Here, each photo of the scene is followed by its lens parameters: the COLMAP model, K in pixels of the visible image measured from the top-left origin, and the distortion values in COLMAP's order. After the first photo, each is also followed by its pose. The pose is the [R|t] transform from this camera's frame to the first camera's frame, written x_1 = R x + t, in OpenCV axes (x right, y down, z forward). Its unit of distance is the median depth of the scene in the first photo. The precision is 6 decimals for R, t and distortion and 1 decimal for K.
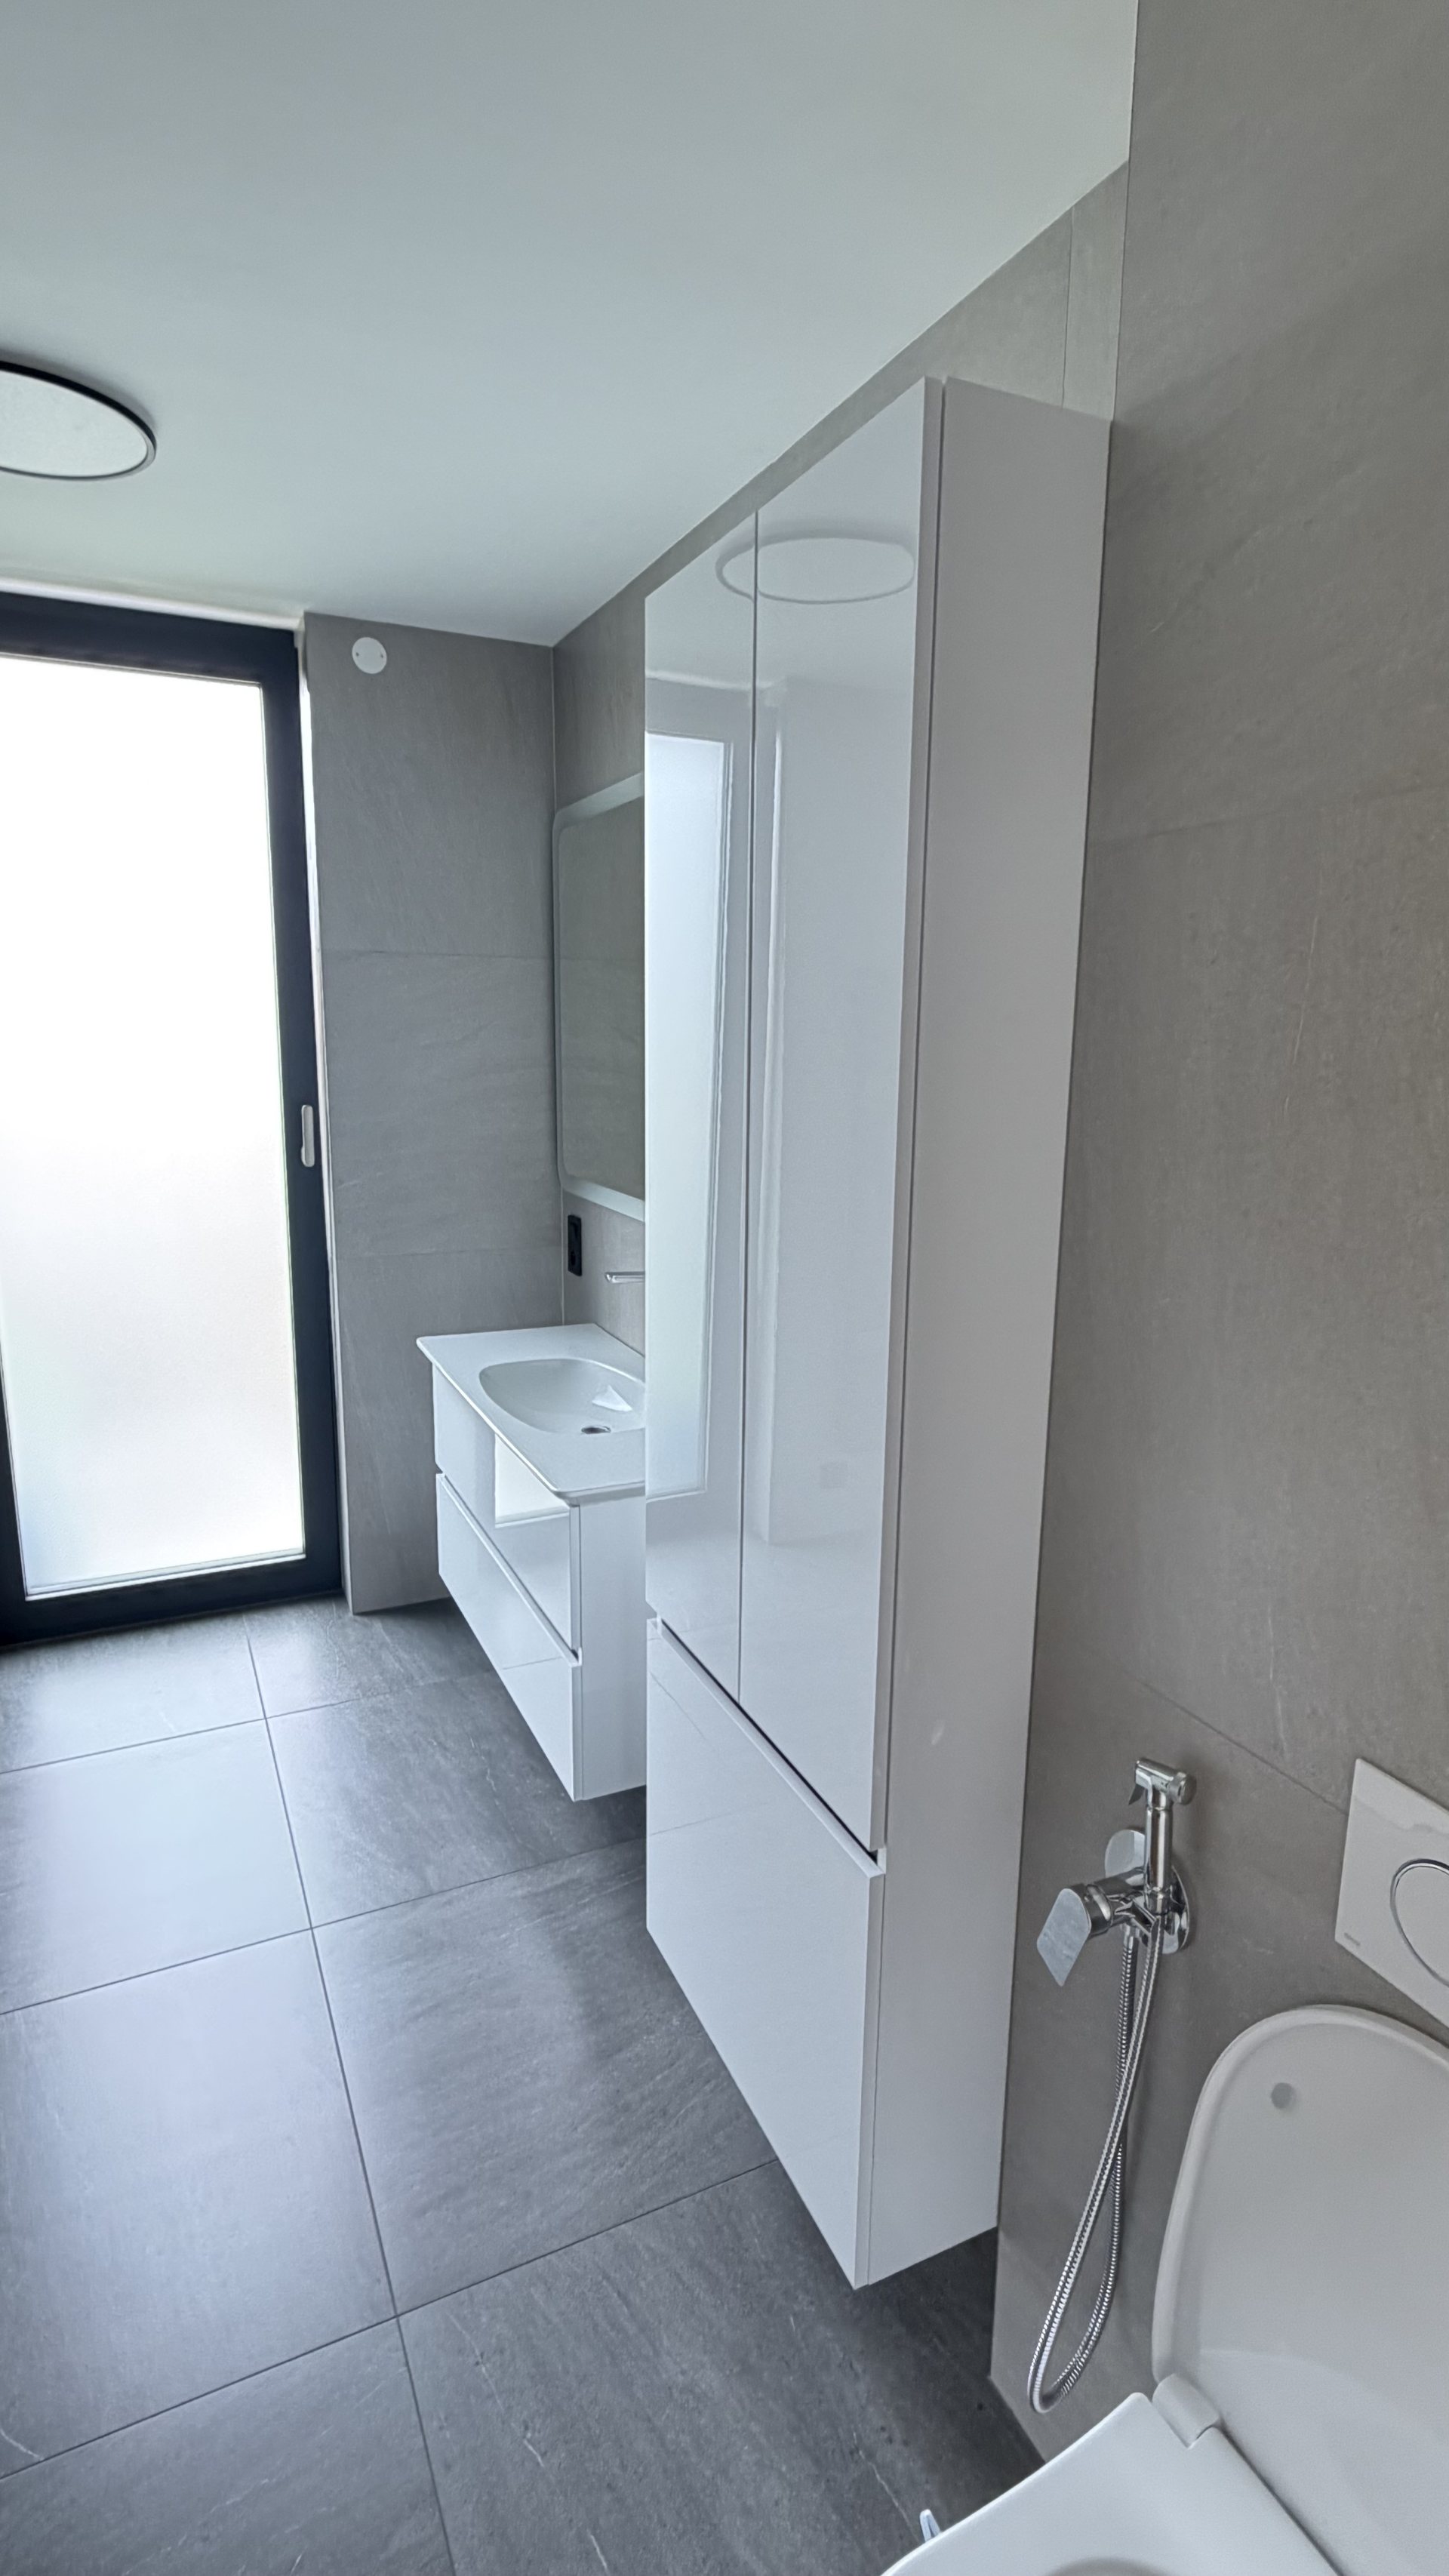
lens RADIAL K [[1284.4, 0, 727.5], [0, 1284.4, 1273.2], [0, 0, 1]] dist [0.003421, -0.001435]
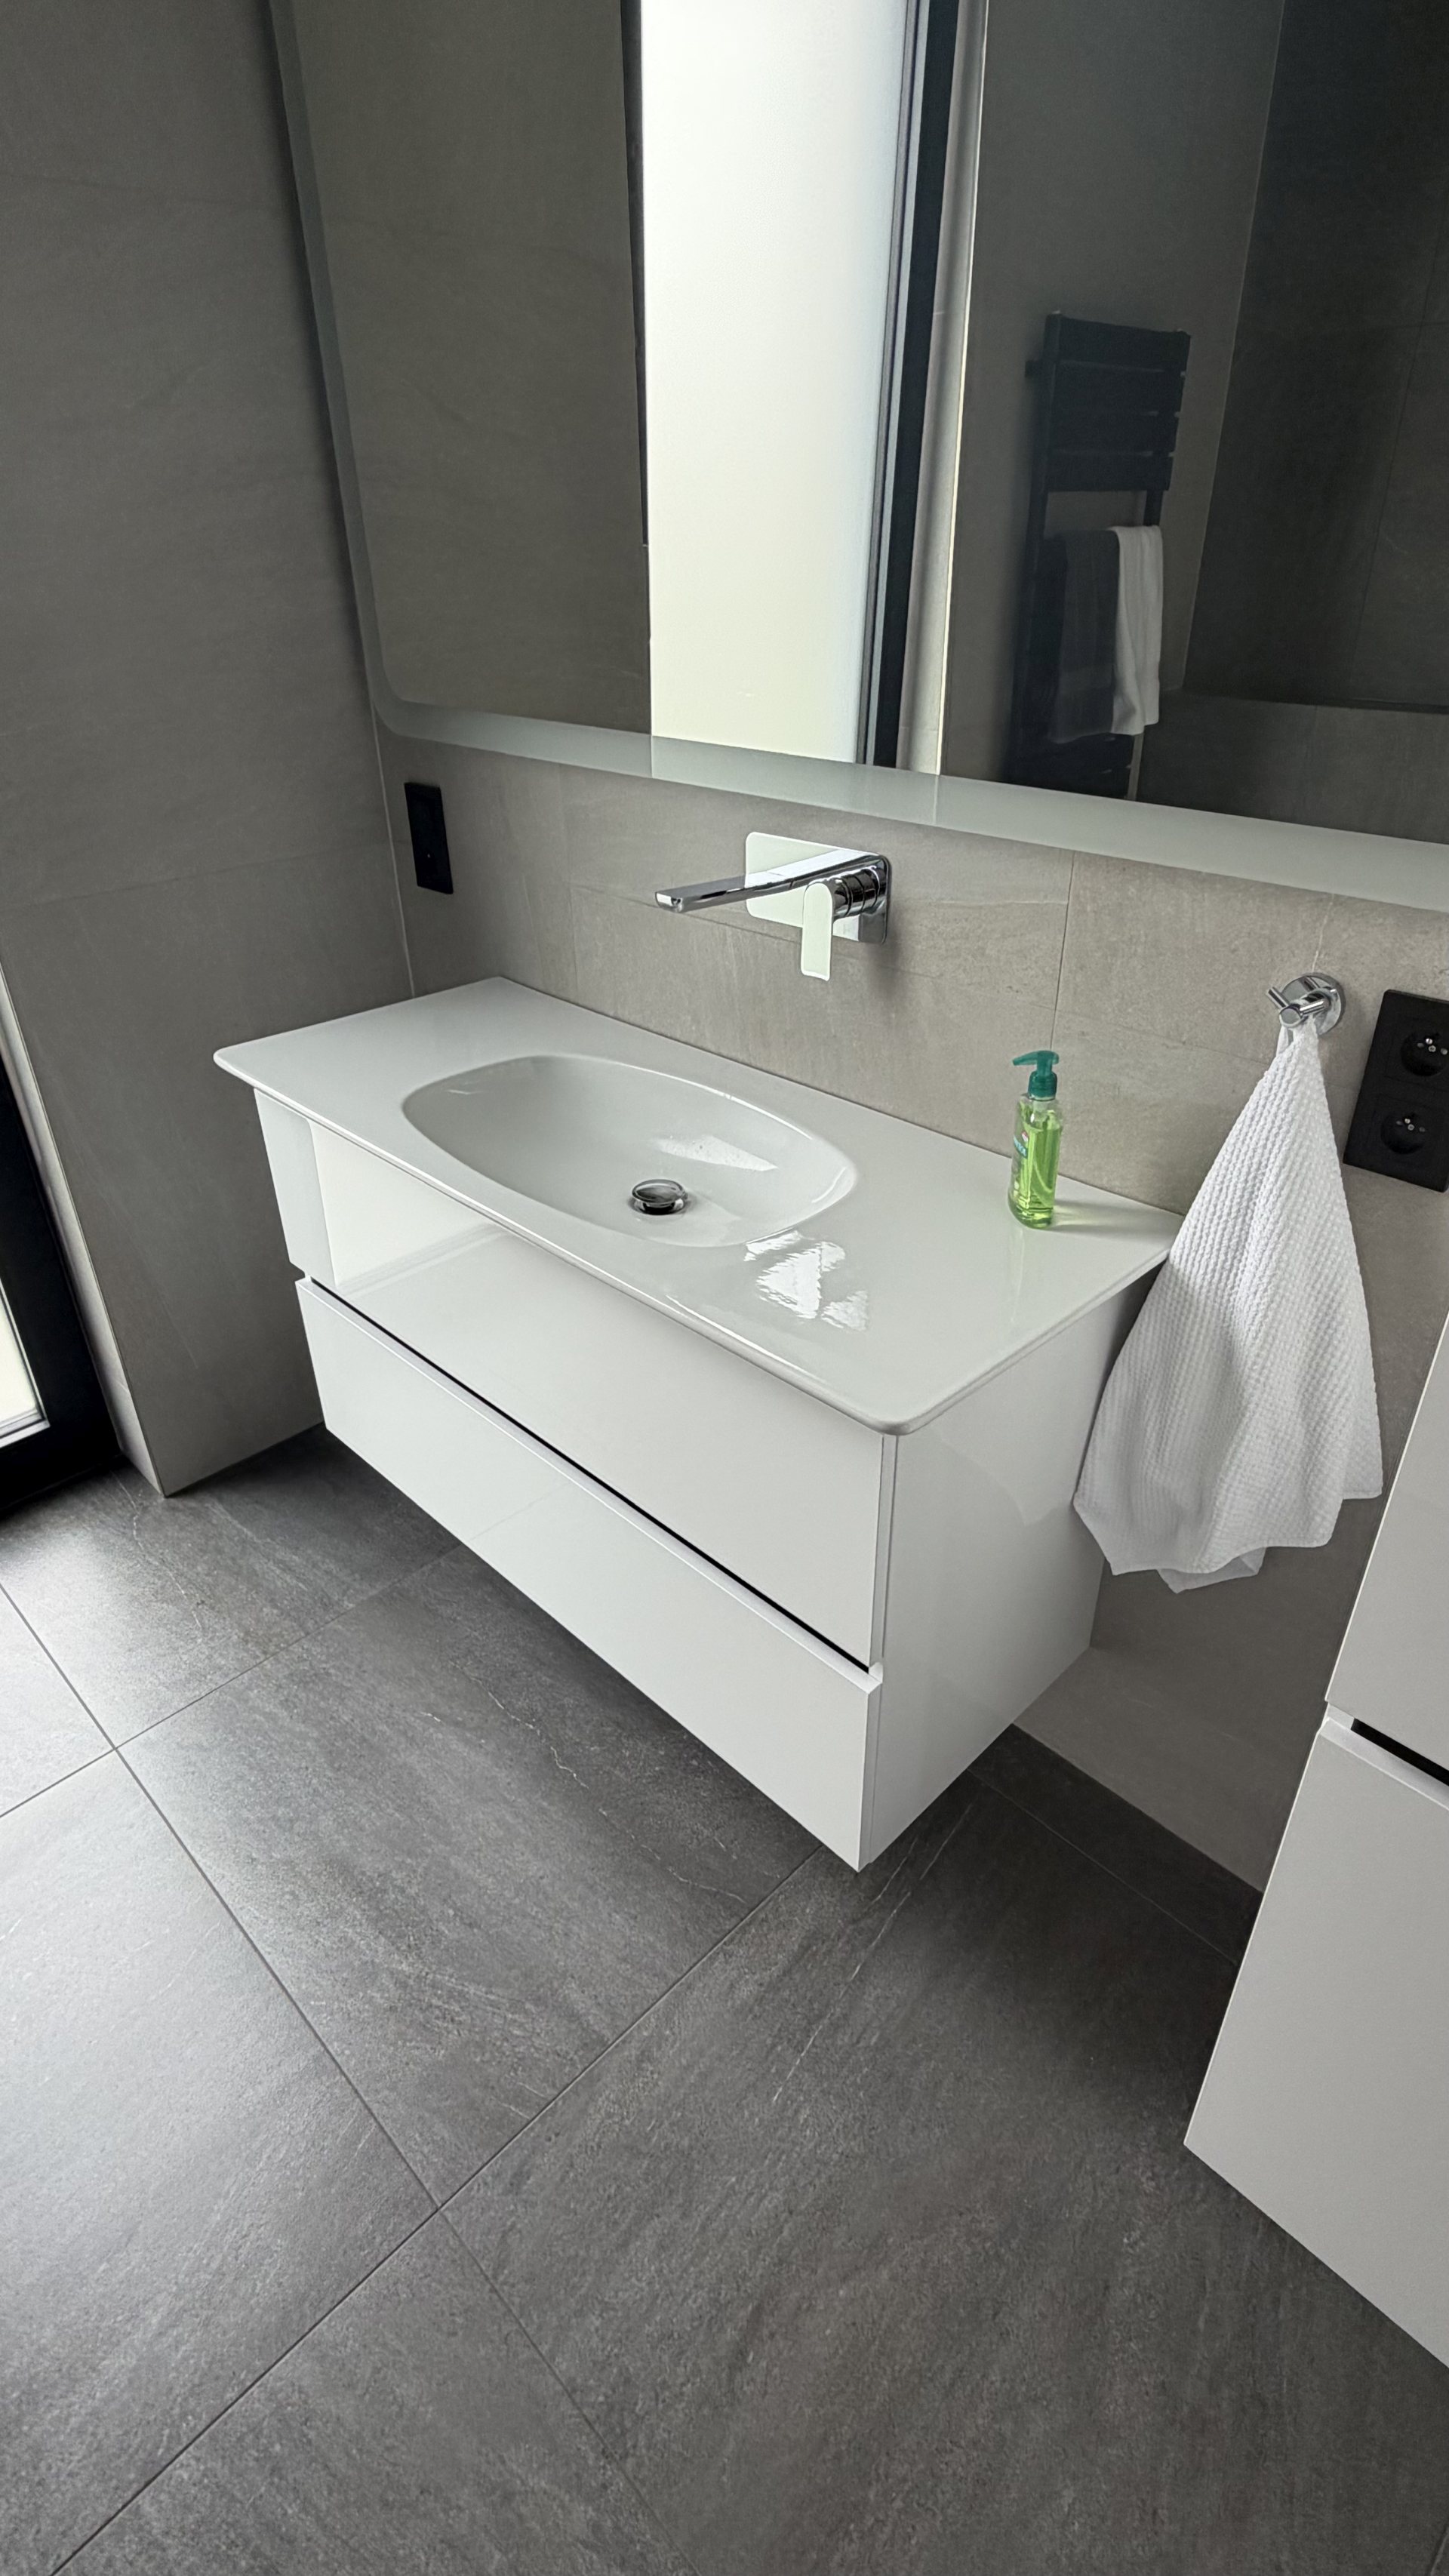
lens RADIAL K [[1284.4, 0, 727.5], [0, 1284.4, 1273.2], [0, 0, 1]] dist [0.003421, -0.001435]
pose [[0.942649, -0.188011, 0.275797, -0.213279], [0.087330, 0.936411, 0.339865, -0.026631], [-0.322158, -0.296288, 0.899126, 0.443358]]
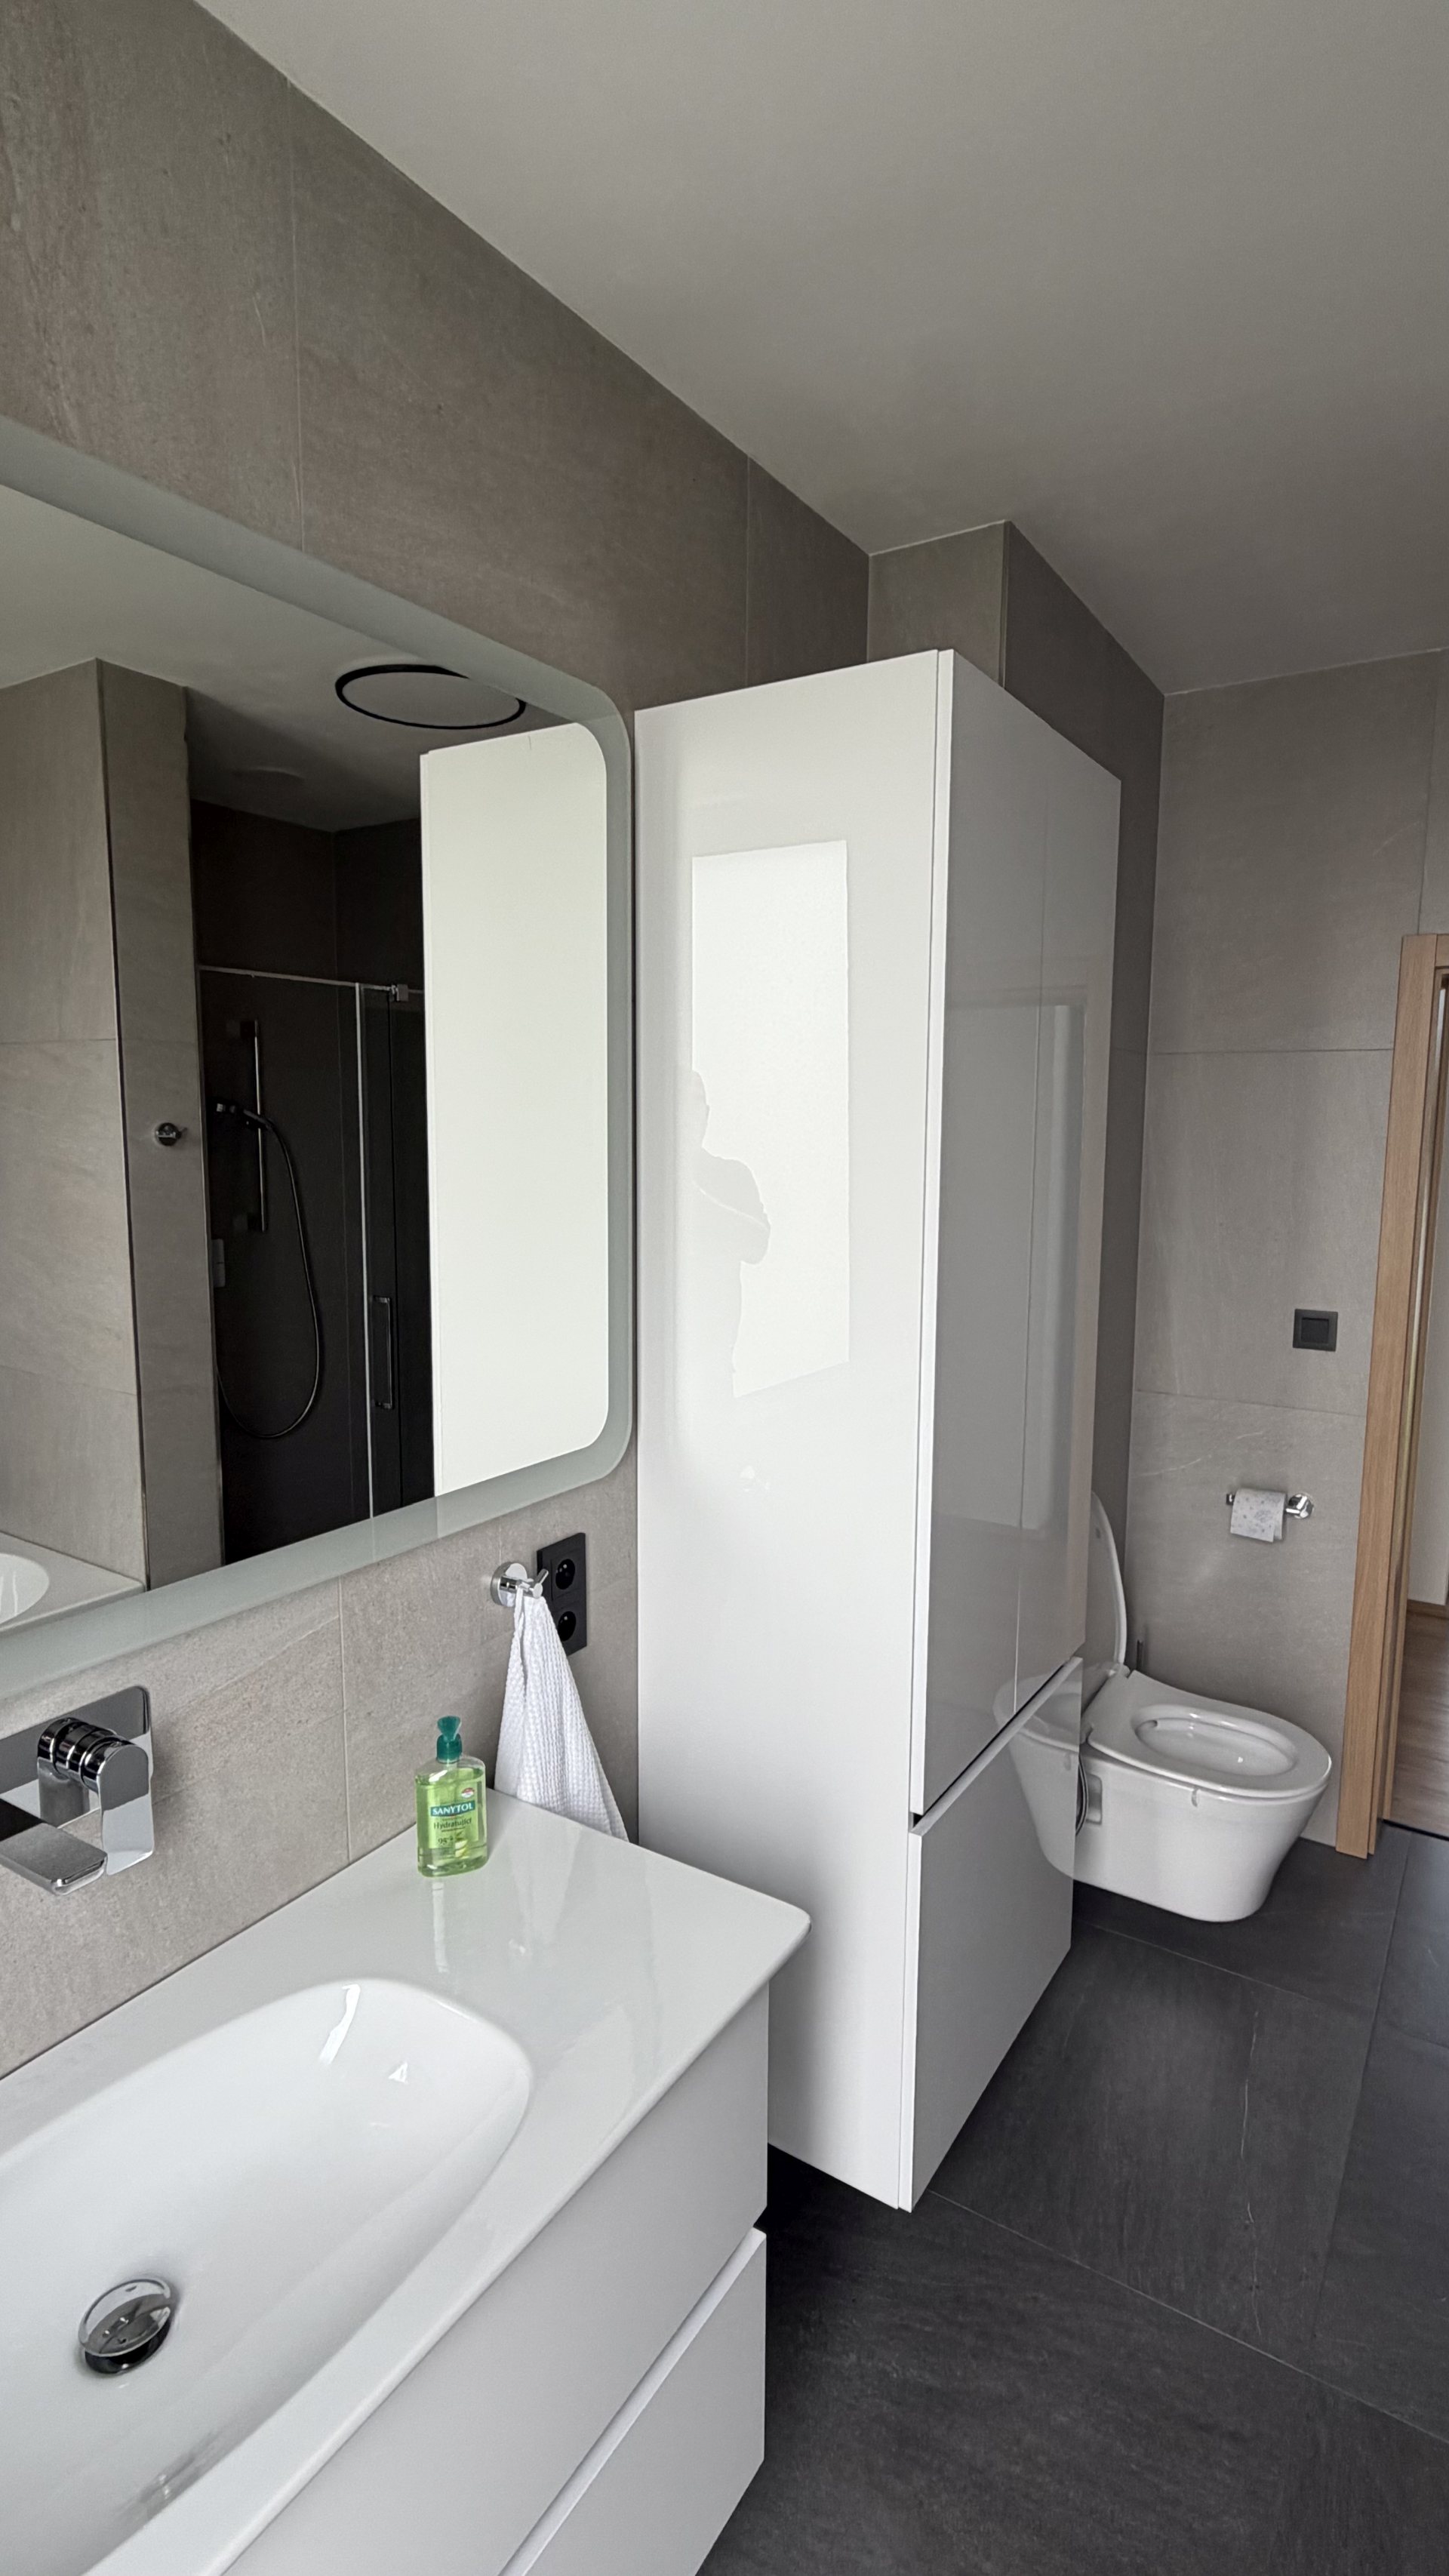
lens RADIAL K [[1284.4, 0, 727.5], [0, 1284.4, 1273.2], [0, 0, 1]] dist [0.003421, -0.001435]
pose [[-0.534224, -0.116630, 0.837259, -0.408357], [0.145168, 0.963066, 0.226782, -0.184783], [-0.832785, 0.242695, -0.497562, 0.891047]]
